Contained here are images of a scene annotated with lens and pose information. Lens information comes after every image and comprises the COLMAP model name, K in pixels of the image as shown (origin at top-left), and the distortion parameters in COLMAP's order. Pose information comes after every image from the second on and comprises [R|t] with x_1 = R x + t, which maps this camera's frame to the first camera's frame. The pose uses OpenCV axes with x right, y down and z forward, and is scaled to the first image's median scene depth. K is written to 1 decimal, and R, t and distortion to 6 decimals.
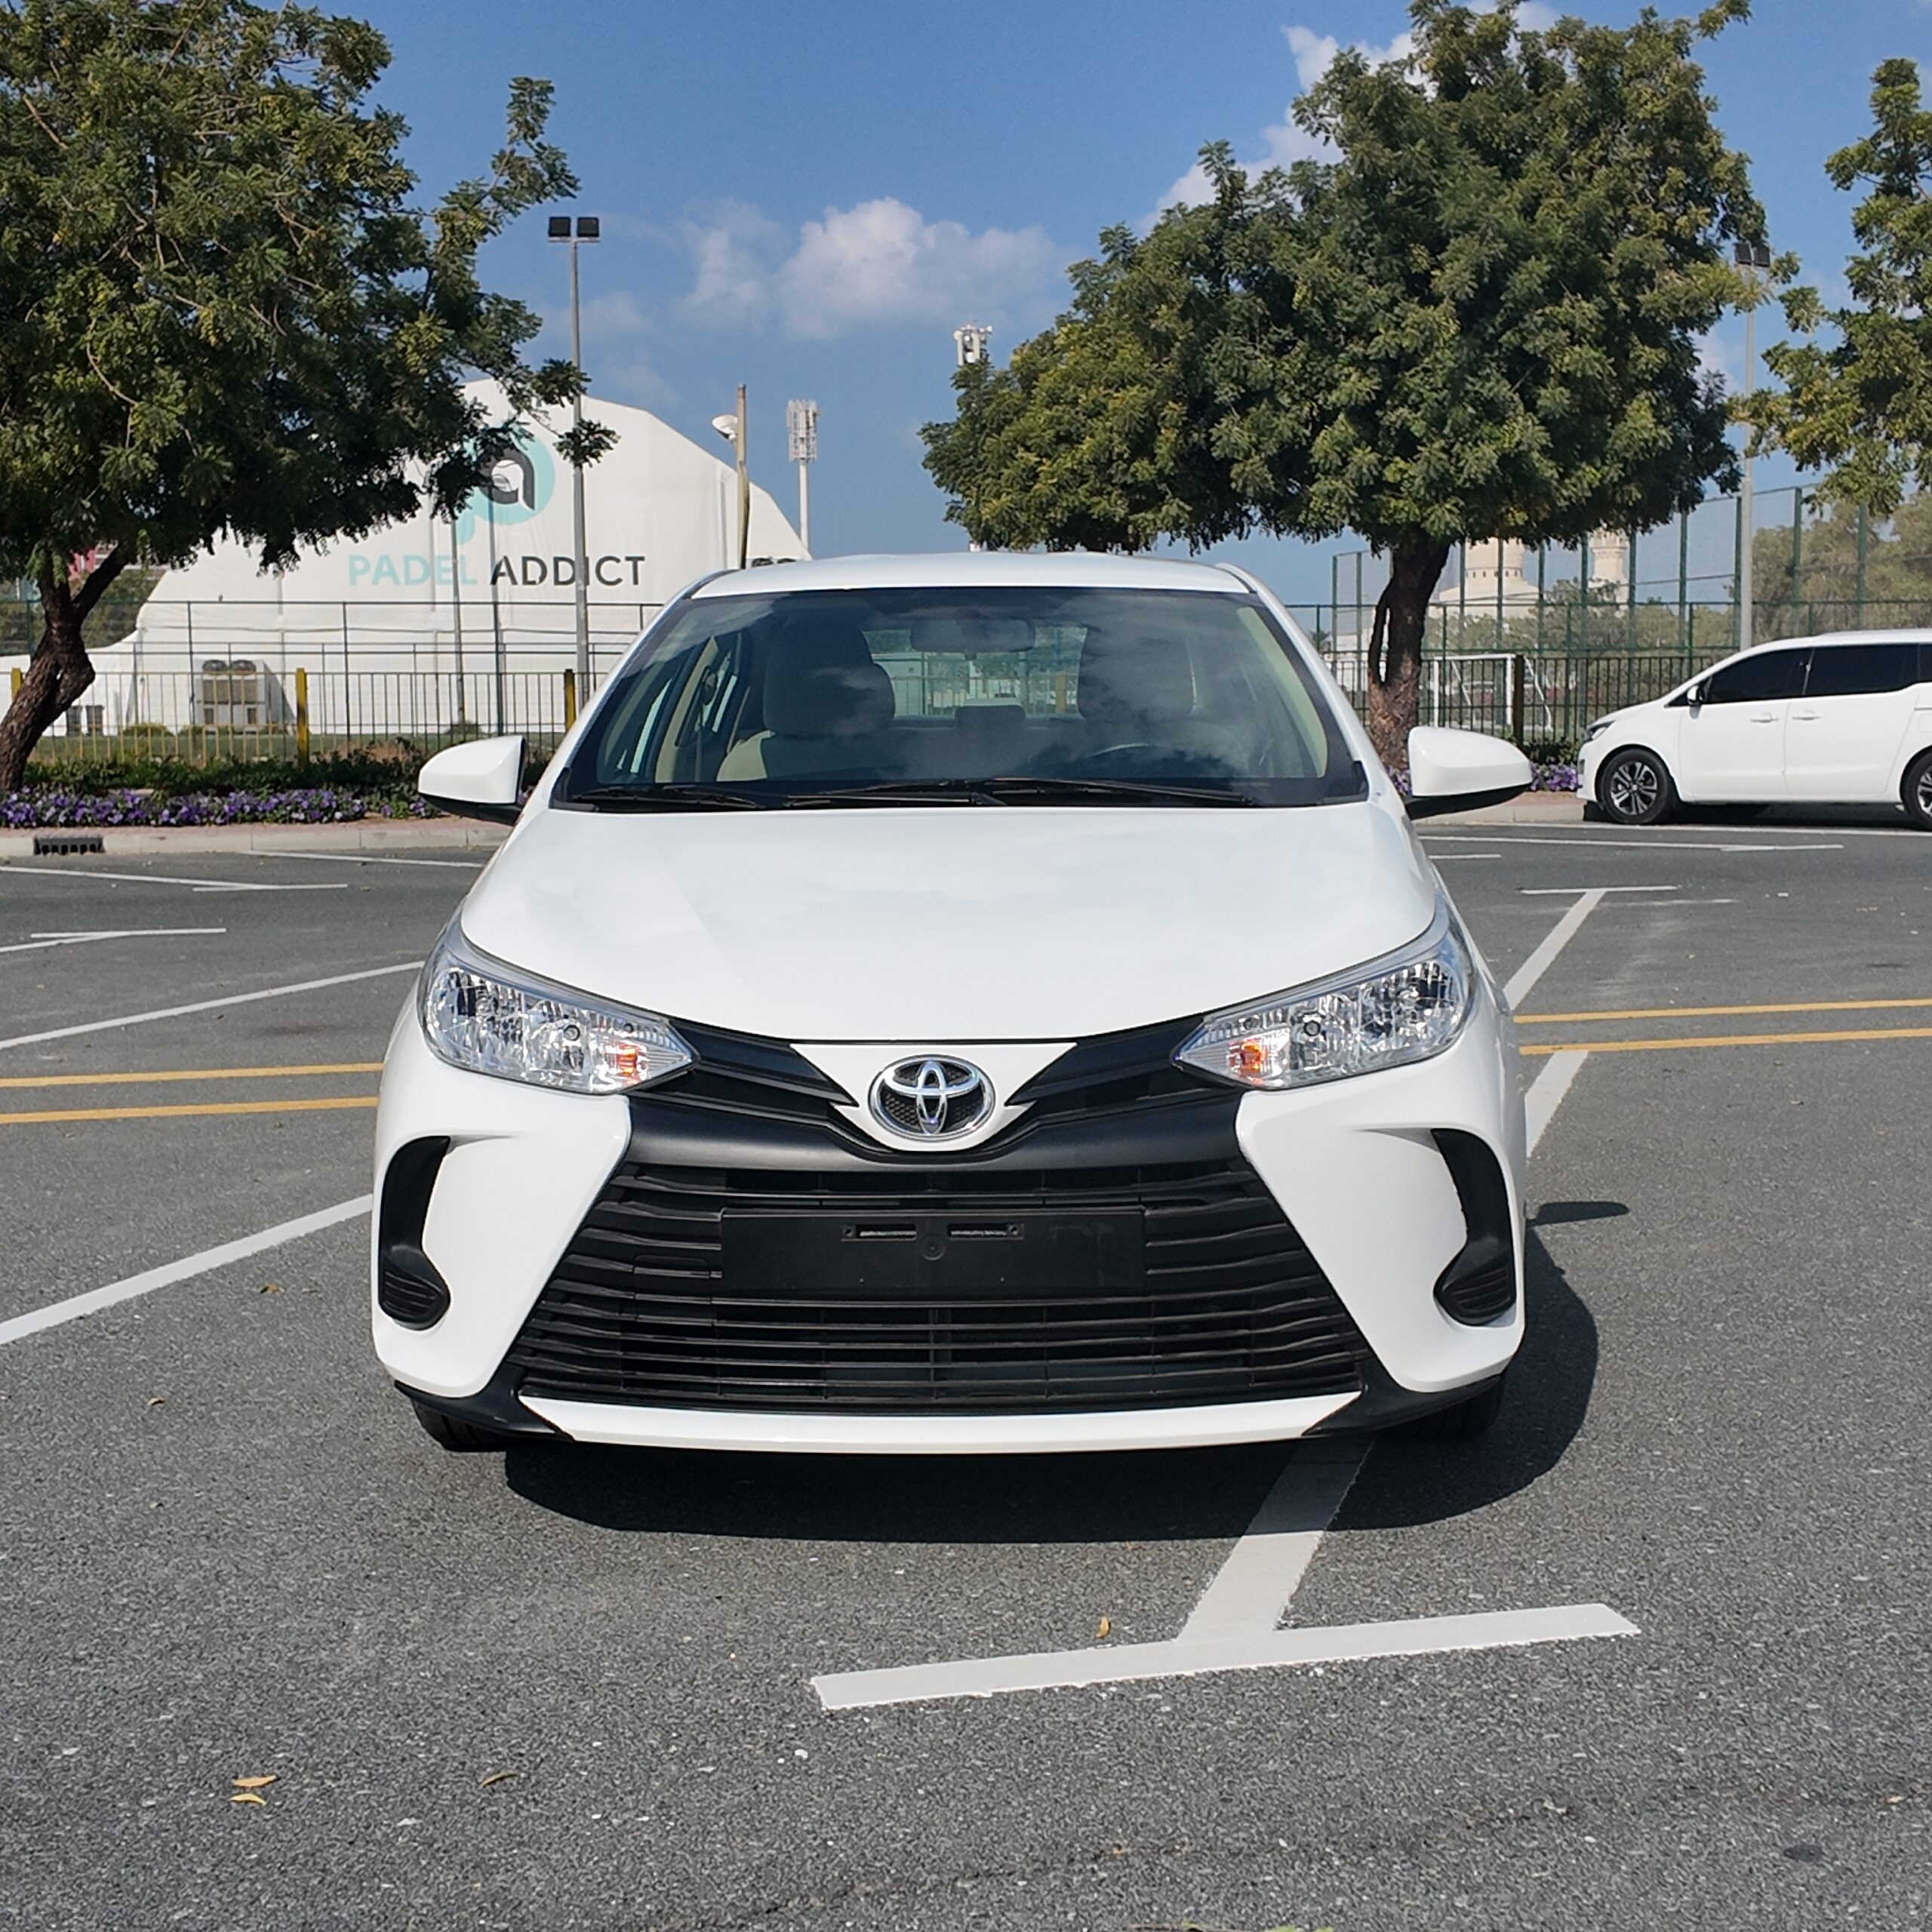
lens RADIAL K [[2861.8, 0, 979.5], [0, 2861.8, 1010.4], [0, 0, 1]] dist [0.061895, 0.000000]
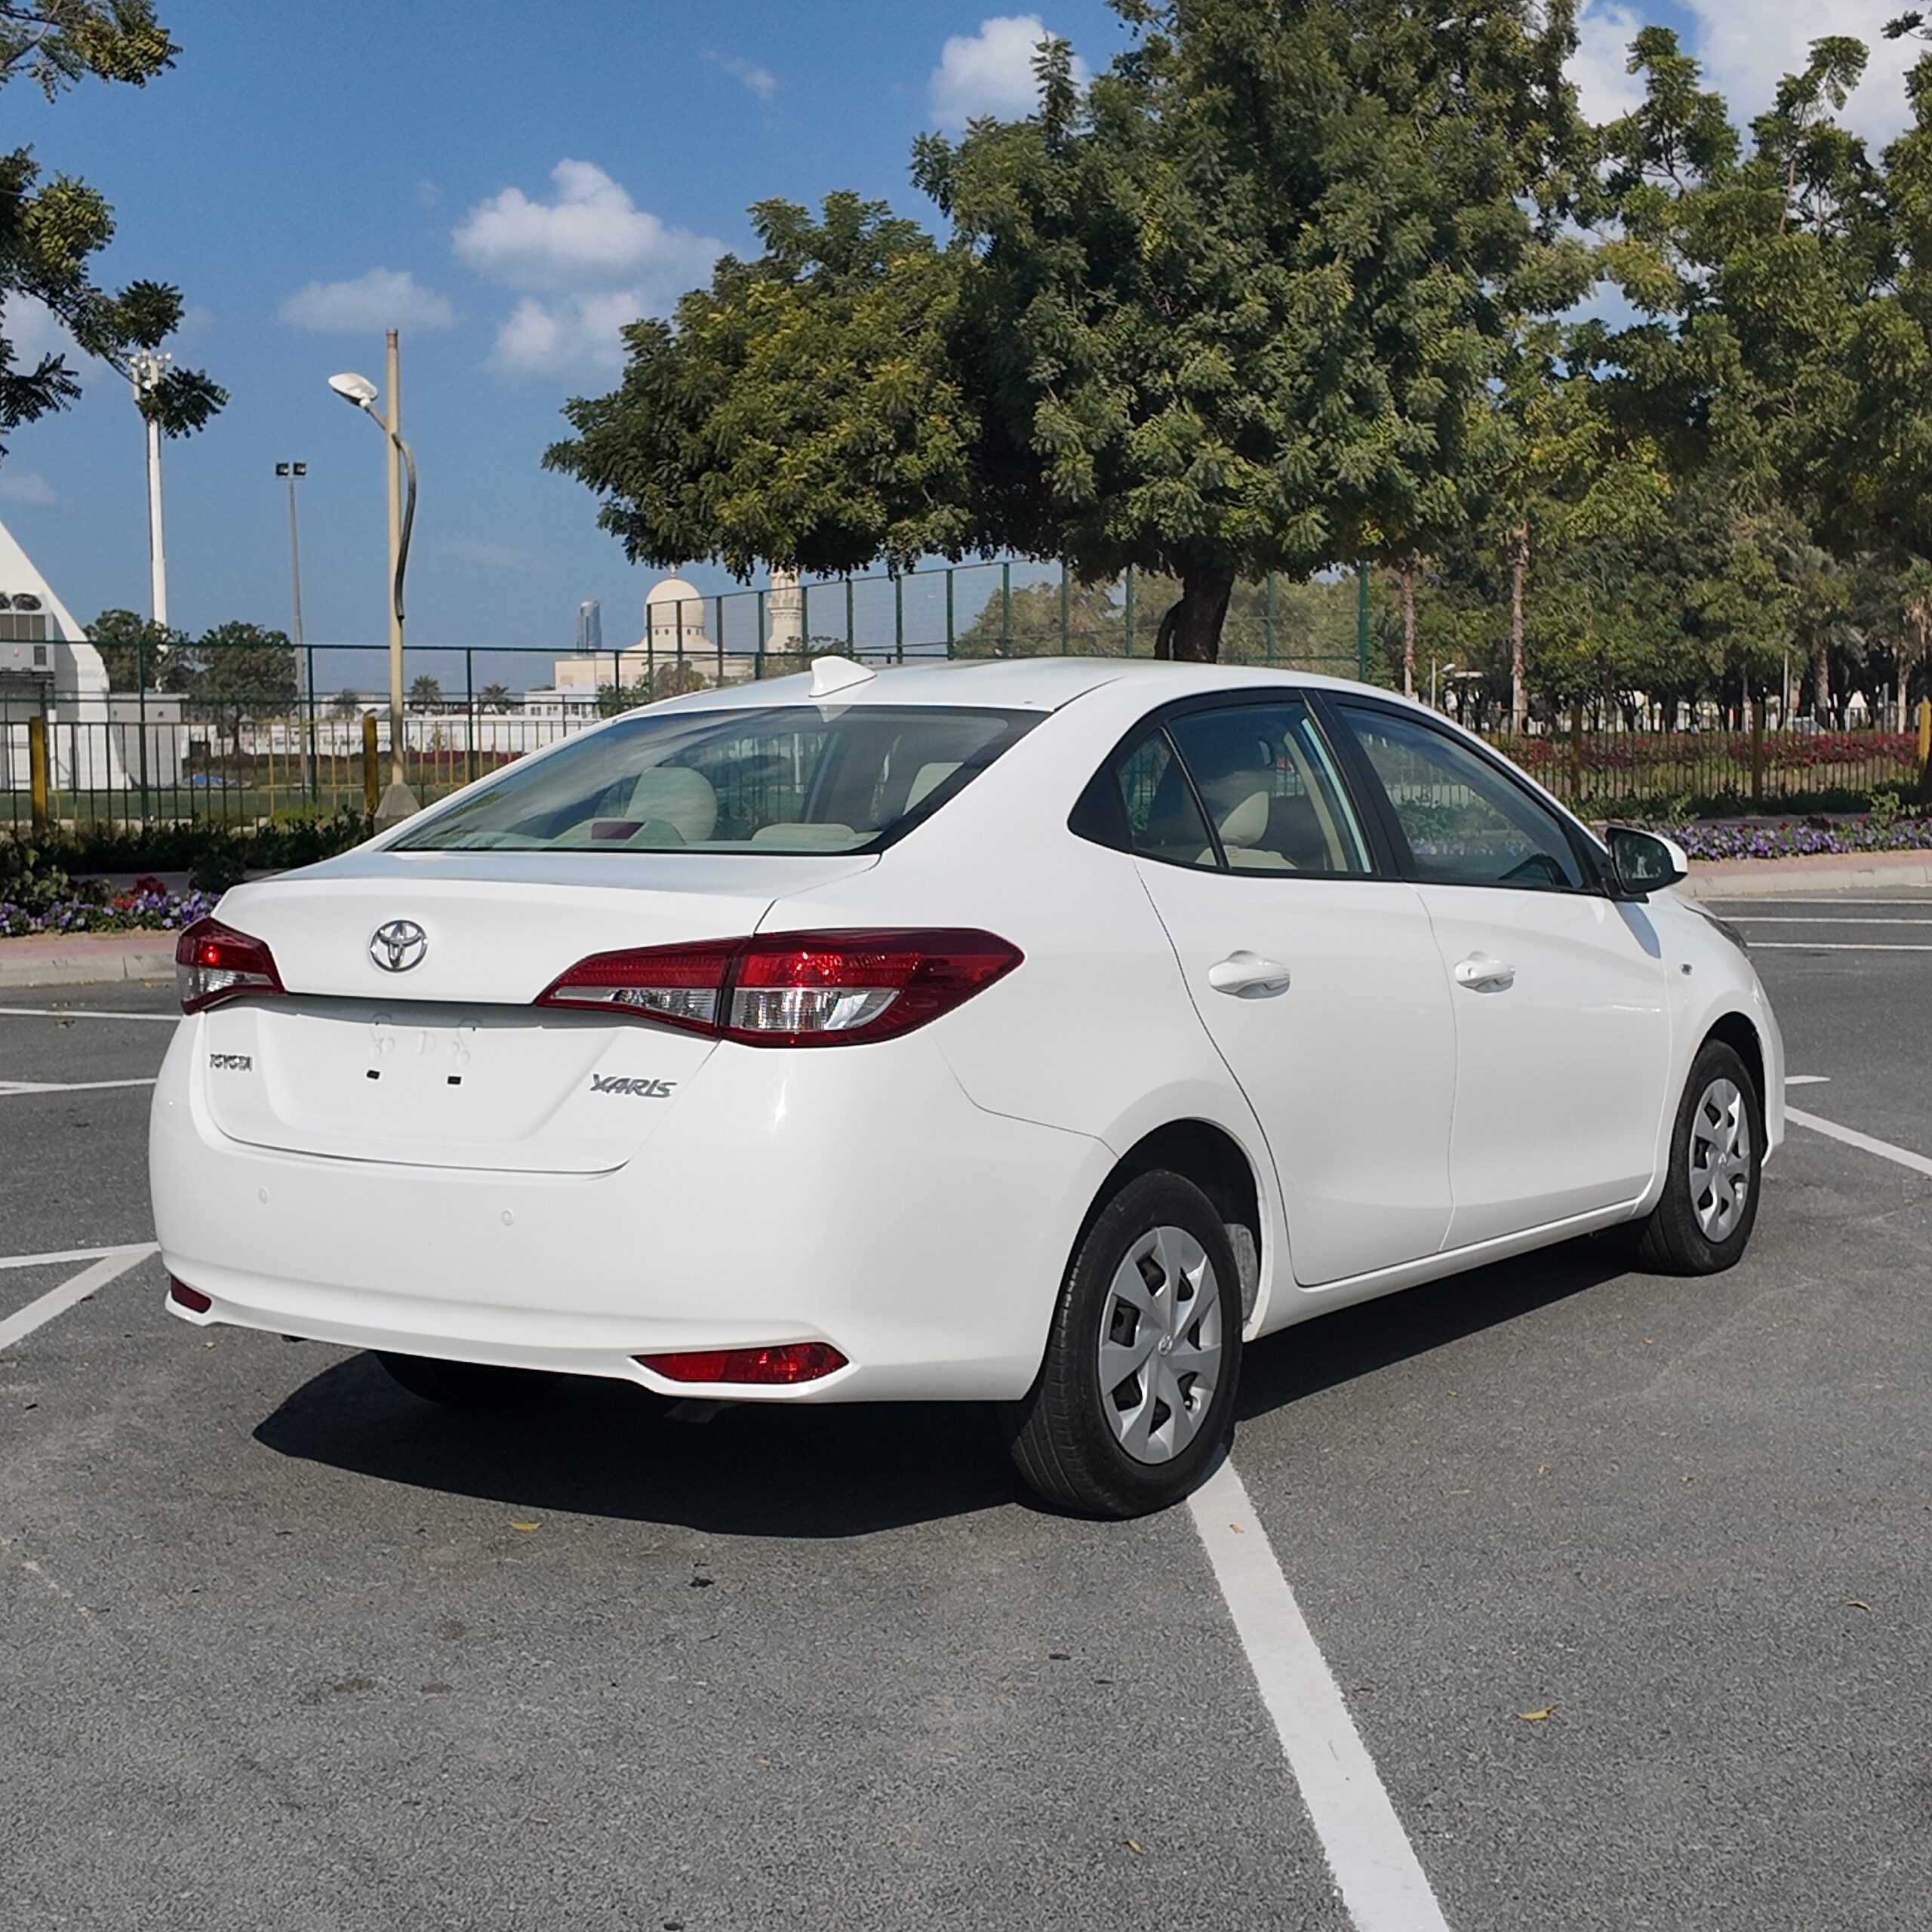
lens RADIAL K [[2861.8, 0, 1018.7], [0, 2861.8, 1000.2], [0, 0, 1]] dist [0.061895, 0.000000]
pose [[0.956968, -0.025555, 0.289066, -0.145050], [0.032050, 0.999329, -0.017757, -0.027614], [-0.288418, 0.026257, 0.957144, 0.245483]]
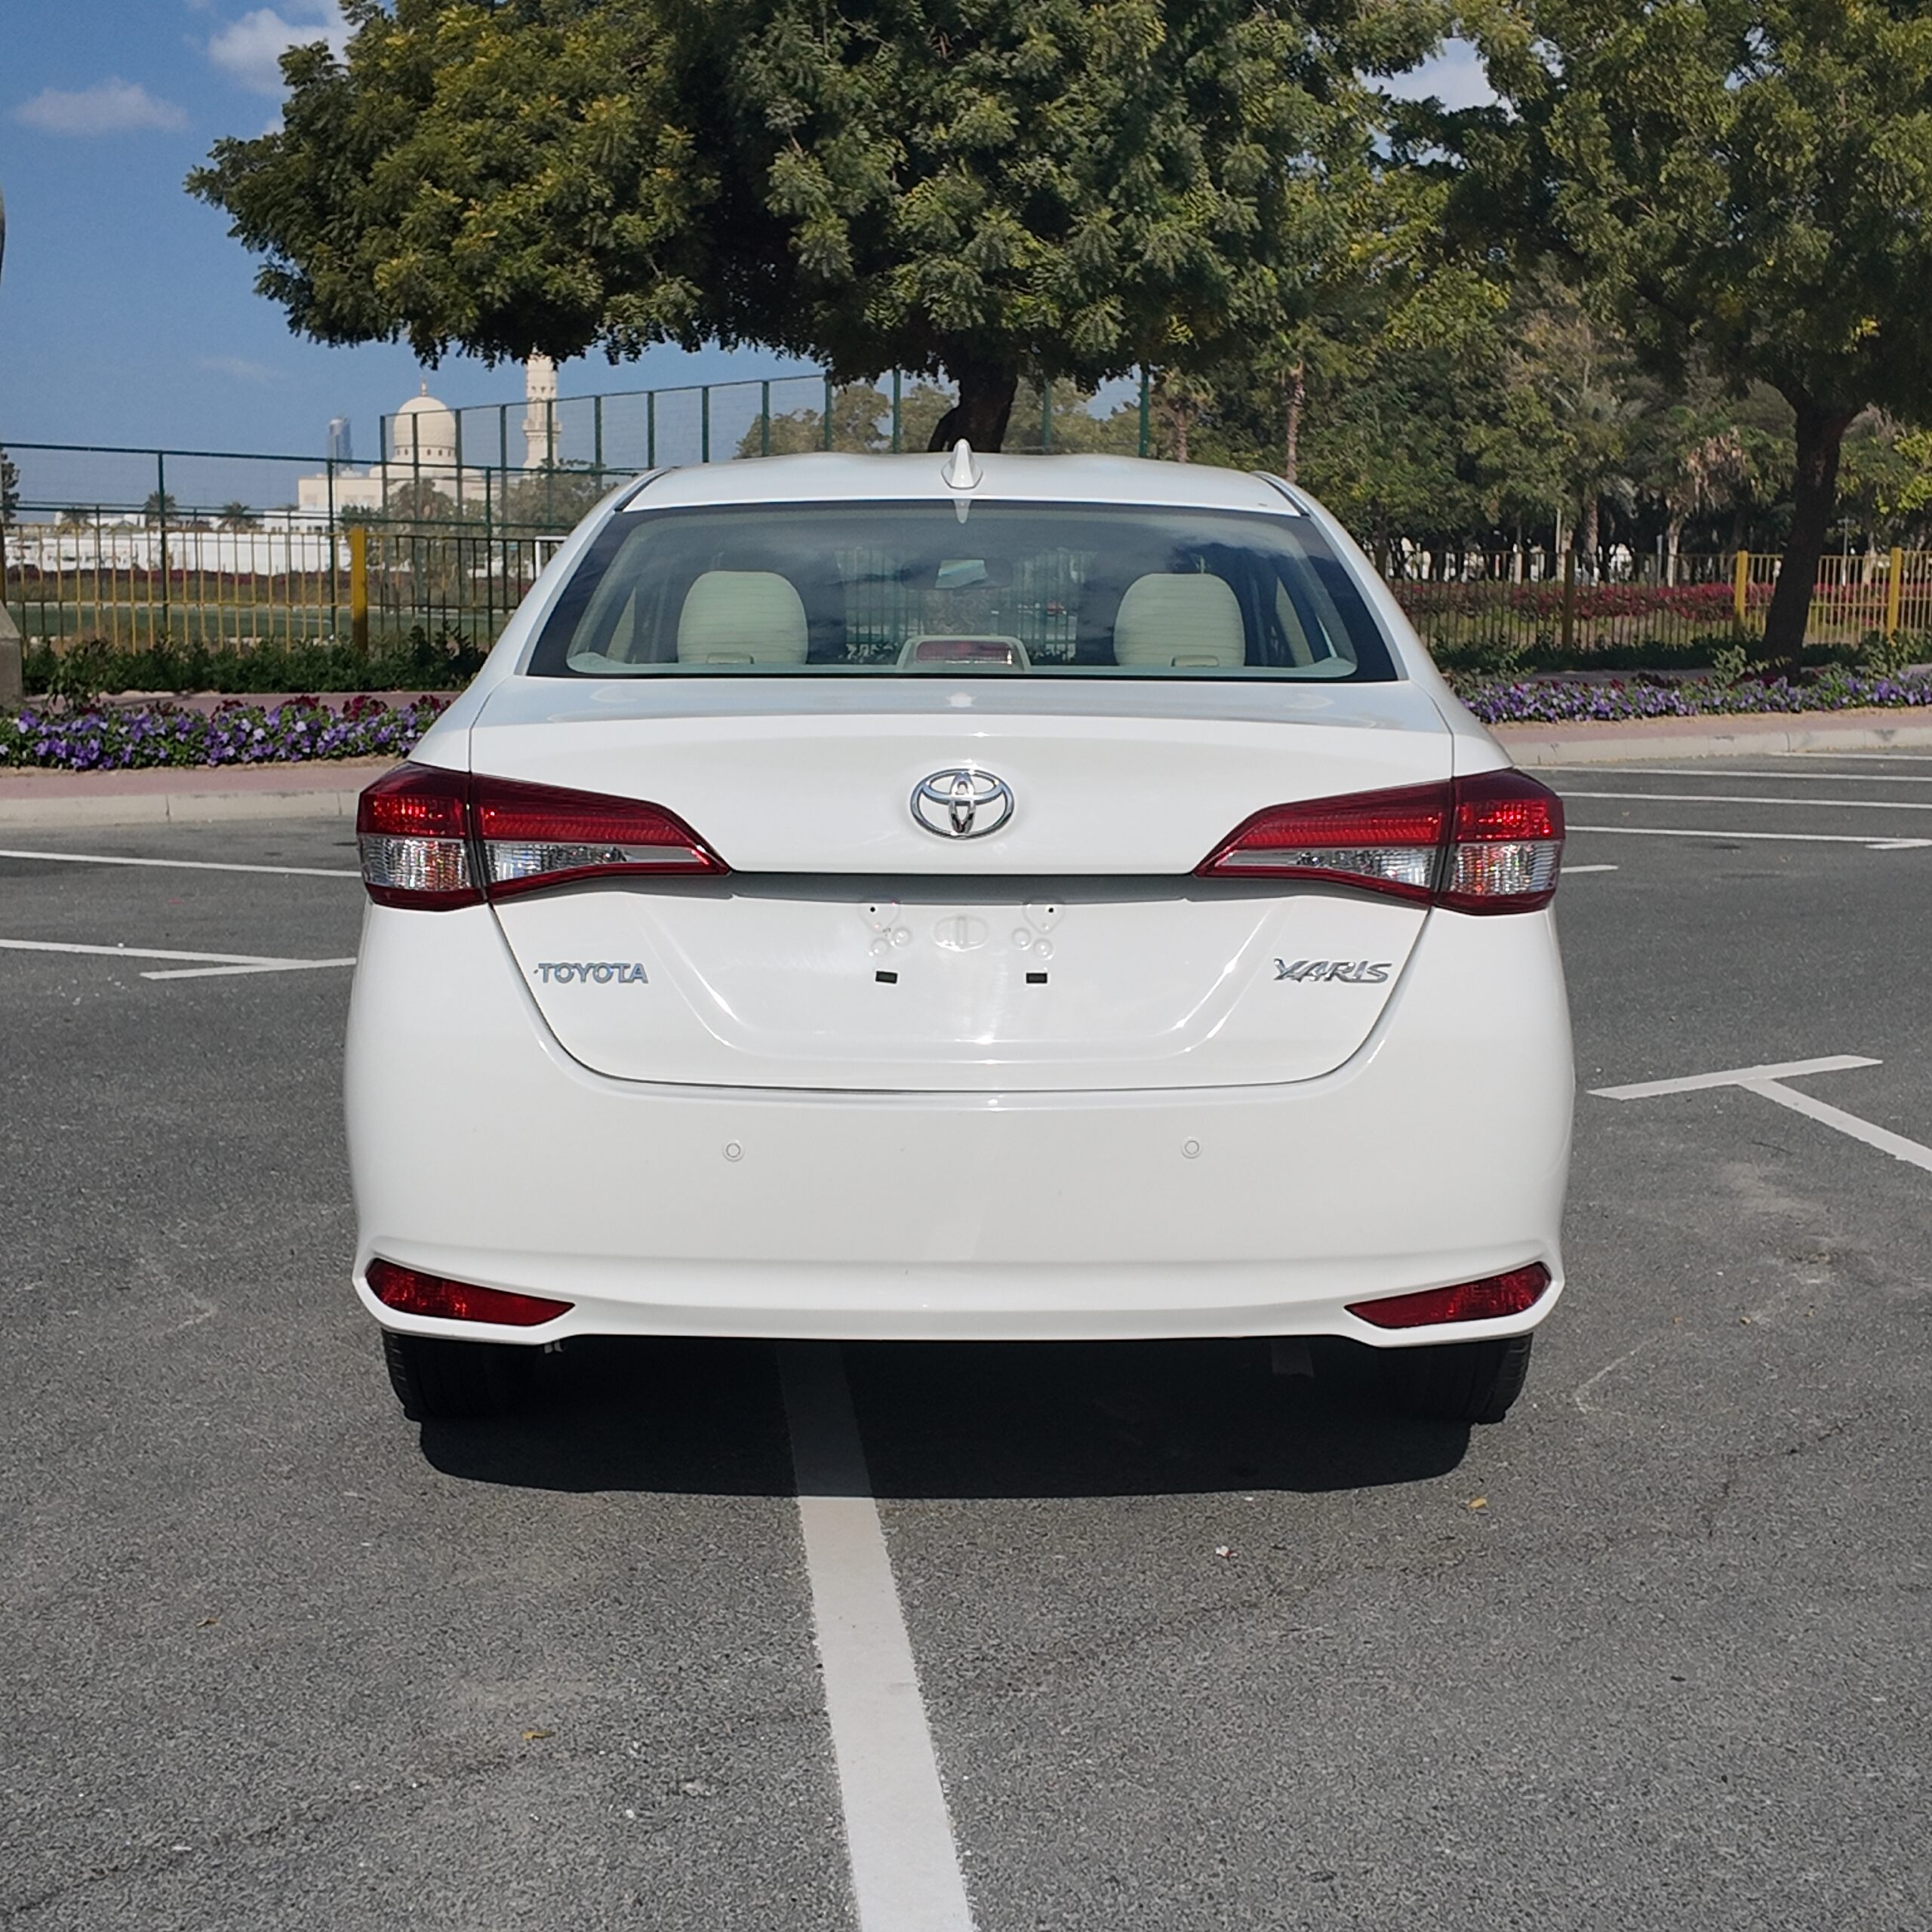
lens RADIAL K [[2861.8, 0, 1063.9], [0, 2861.8, 1024.7], [0, 0, 1]] dist [0.061895, 0.000000]
pose [[0.924350, -0.037237, 0.379725, -0.107424], [0.020191, 0.998606, 0.048775, -0.037651], [-0.381012, -0.037418, 0.923813, 0.351967]]
